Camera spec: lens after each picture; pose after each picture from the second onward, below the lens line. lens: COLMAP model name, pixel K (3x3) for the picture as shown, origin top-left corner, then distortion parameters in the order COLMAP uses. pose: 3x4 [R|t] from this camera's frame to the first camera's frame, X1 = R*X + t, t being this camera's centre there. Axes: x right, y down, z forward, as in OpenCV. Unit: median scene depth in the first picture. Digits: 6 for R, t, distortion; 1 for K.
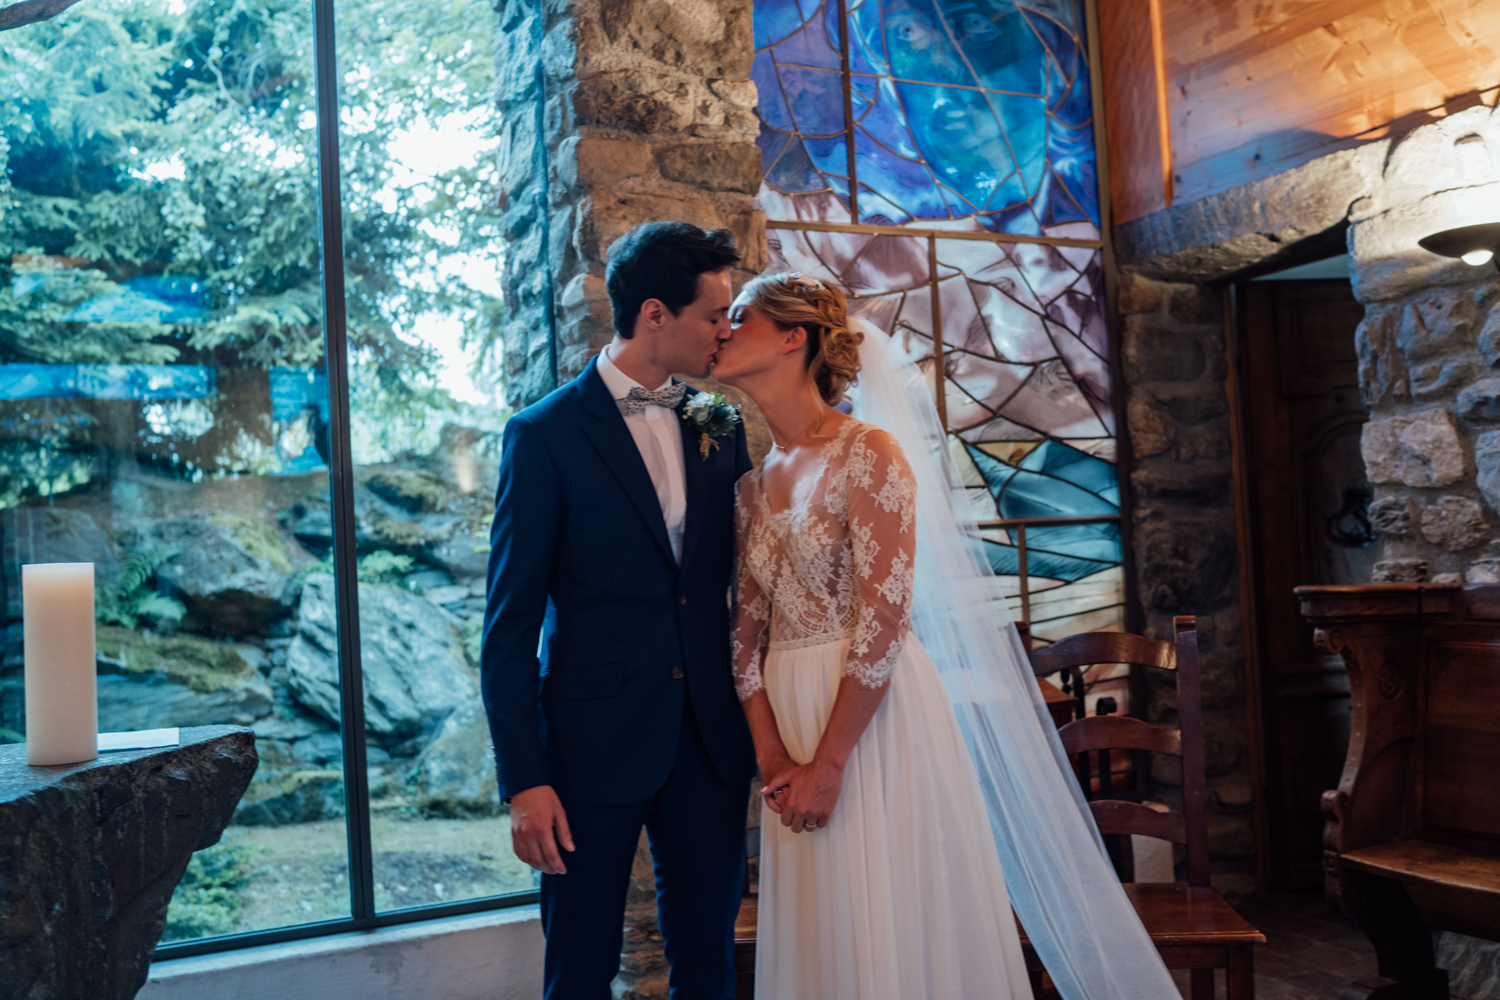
lens RADIAL K [[1466.3, 0, 750.0], [0, 1466.3, 500.0], [0, 0, 1]] dist [-0.133109, 0.257646]
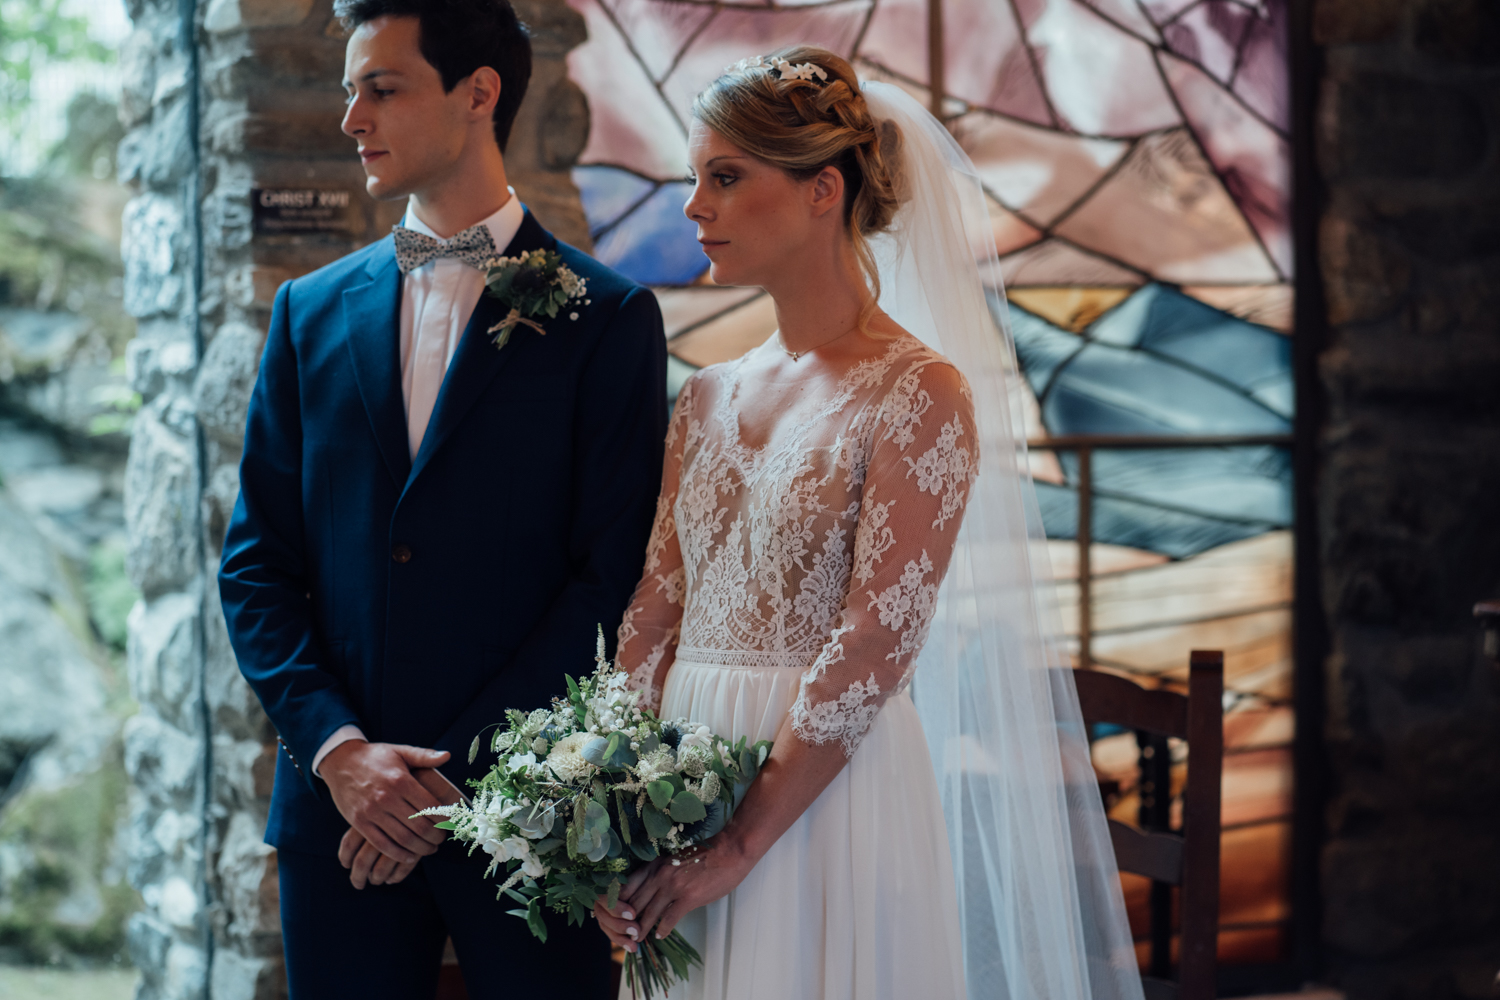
lens RADIAL K [[3736.7, 0, 750.0], [0, 3736.7, 500.0], [0, 0, 1]] dist [-0.031675, -0.140424]
pose [[0.998186, 0.046559, -0.038169, 0.114637], [-0.043690, 0.996387, 0.072835, -0.055315], [0.041422, -0.071035, 0.996613, -0.340188]]
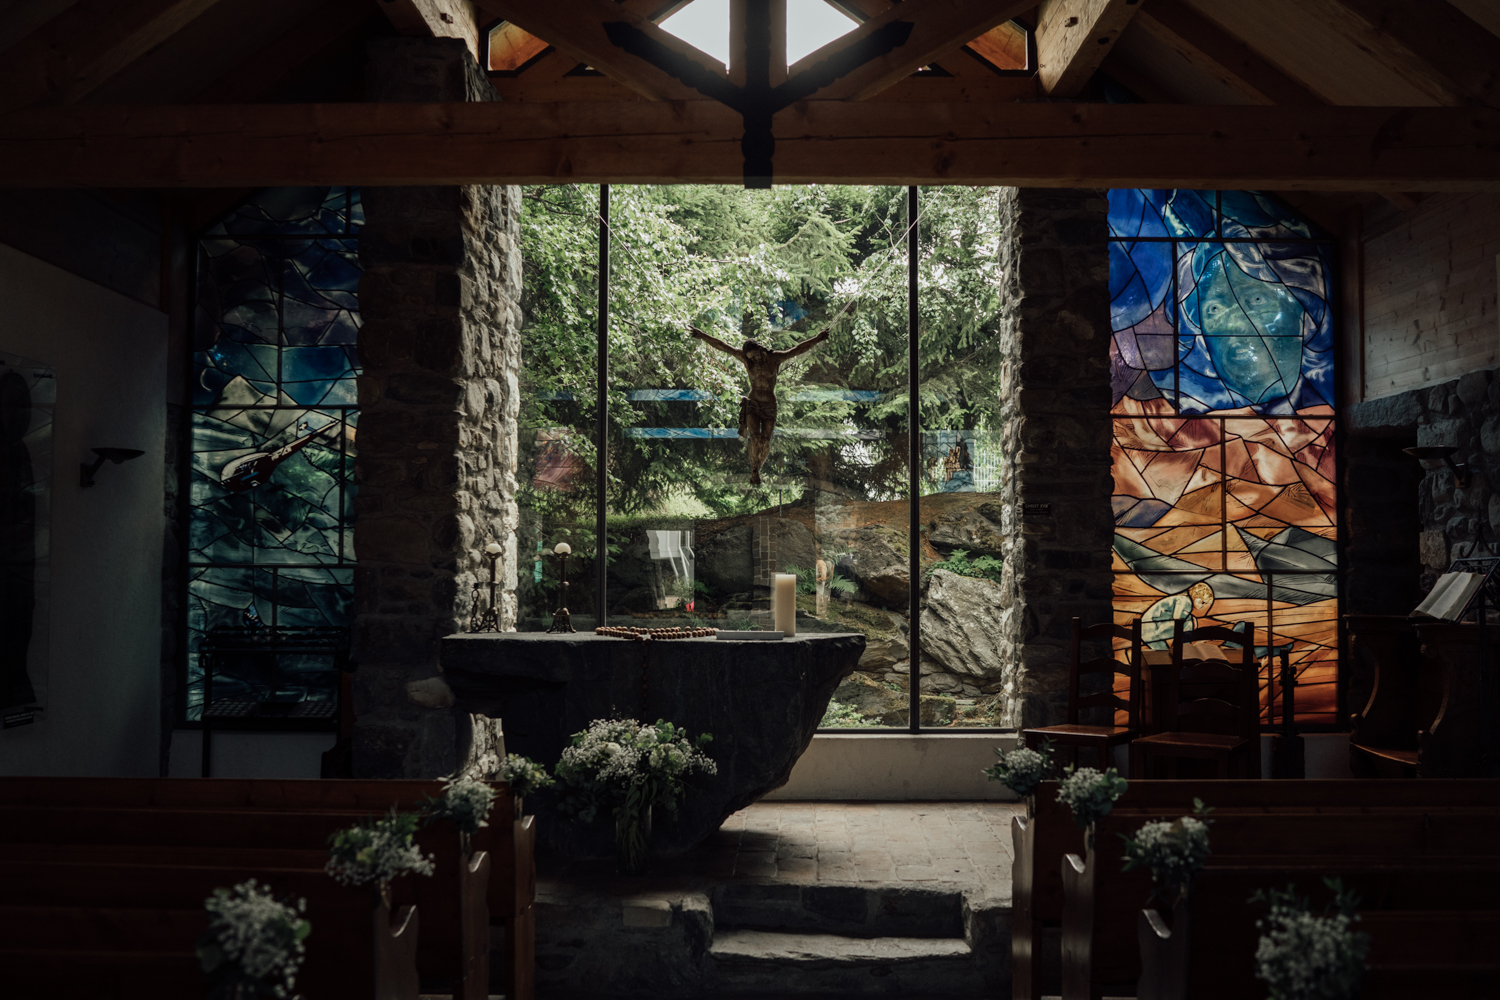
lens RADIAL K [[1524.9, 0, 750.0], [0, 1524.9, 500.0], [0, 0, 1]] dist [-0.065711, 0.024580]
pose [[0.896997, 0.038422, -0.440363, 0.426982], [-0.032965, 0.999256, 0.020038, -0.090137], [0.440805, -0.003457, 0.897596, -0.999437]]
